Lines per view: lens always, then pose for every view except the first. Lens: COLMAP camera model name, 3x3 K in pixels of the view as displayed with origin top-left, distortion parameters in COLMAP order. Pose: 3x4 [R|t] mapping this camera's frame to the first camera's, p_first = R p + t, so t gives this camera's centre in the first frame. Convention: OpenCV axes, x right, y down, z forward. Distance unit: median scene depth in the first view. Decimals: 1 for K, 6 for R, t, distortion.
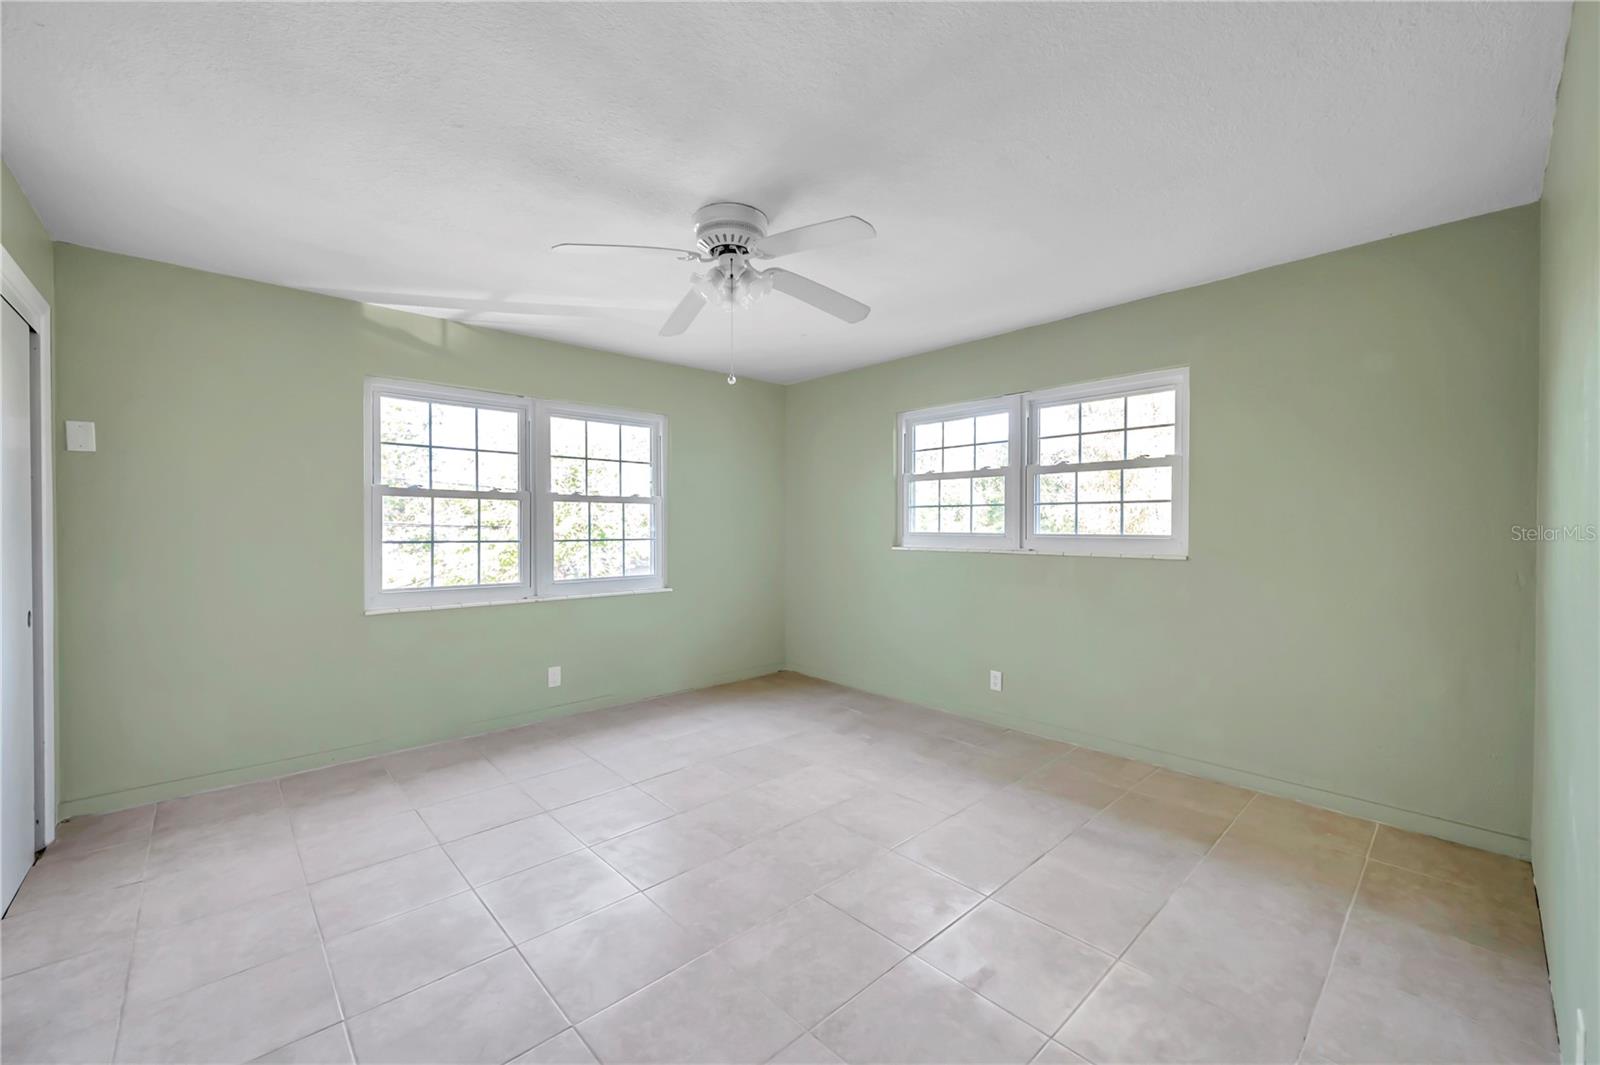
lens RADIAL K [[631.9, 0, 796.9], [0, 631.9, 530.7], [0, 0, 1]] dist [-0.002136, 0.000387]
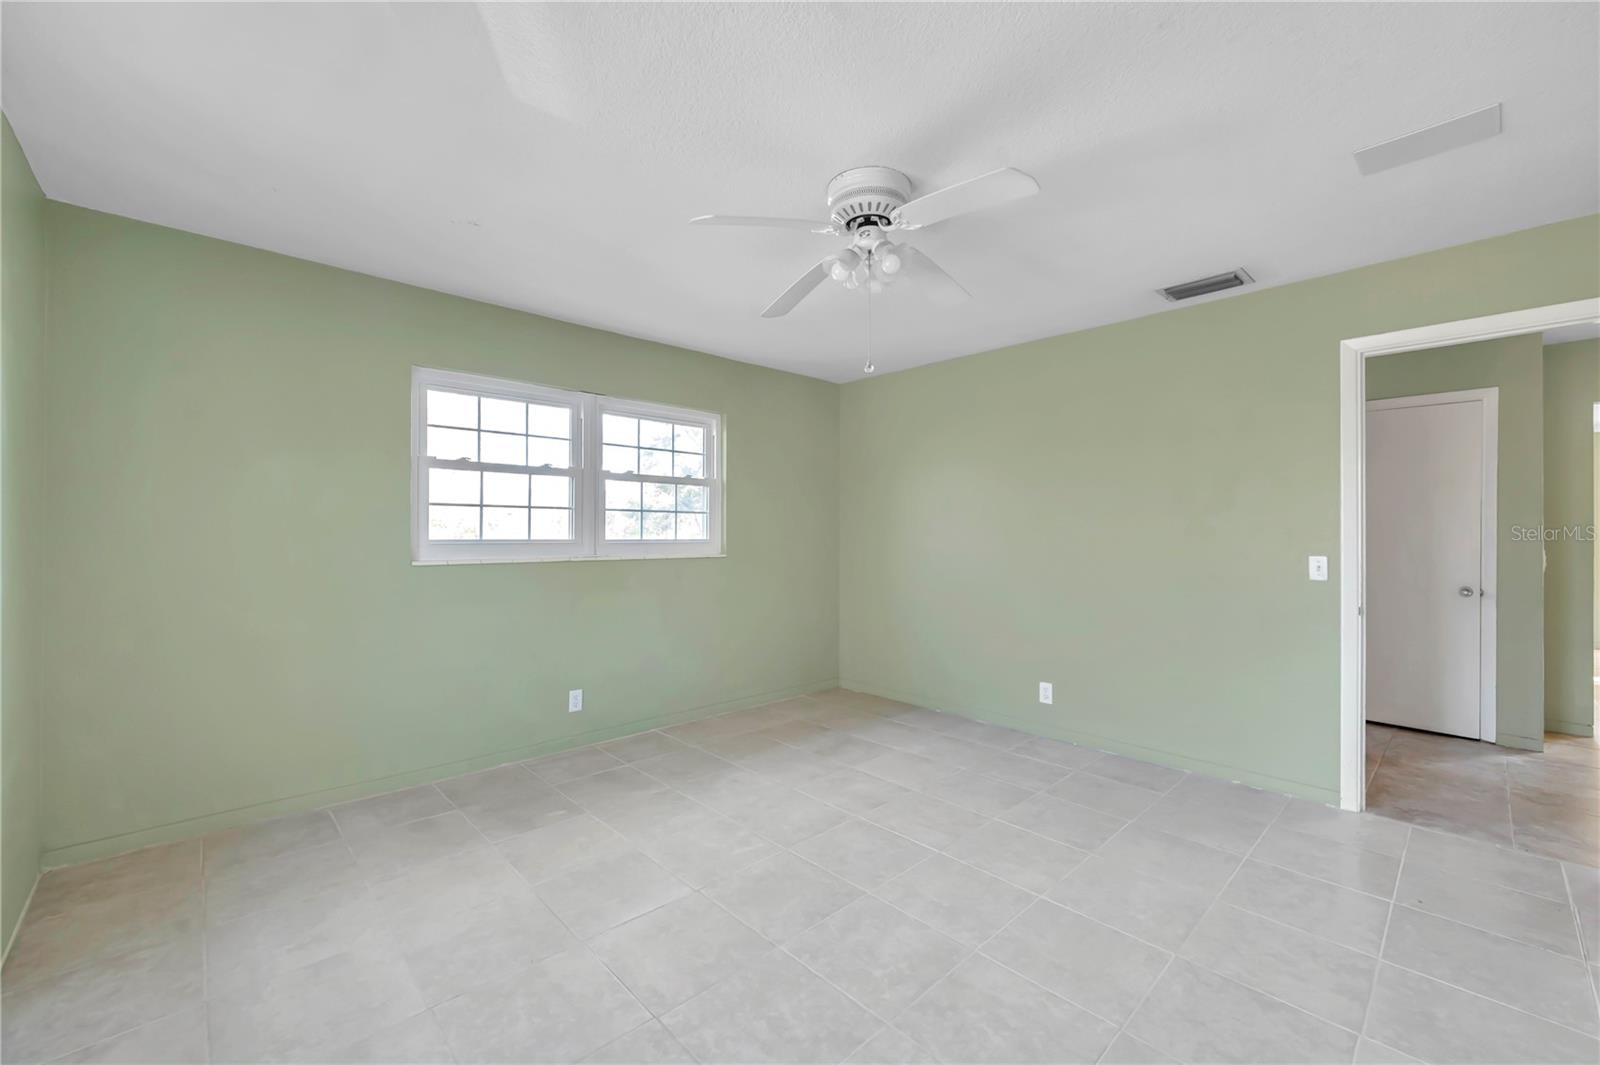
lens RADIAL K [[647.4, 0, 796.8], [0, 647.4, 529.5], [0, 0, 1]] dist [-0.001409, 0.000069]
pose [[-0.012253, 0.001184, 0.999924, -0.718693], [0.000625, 0.999999, -0.001177, -0.010758], [-0.999925, 0.000610, -0.012254, 0.789289]]
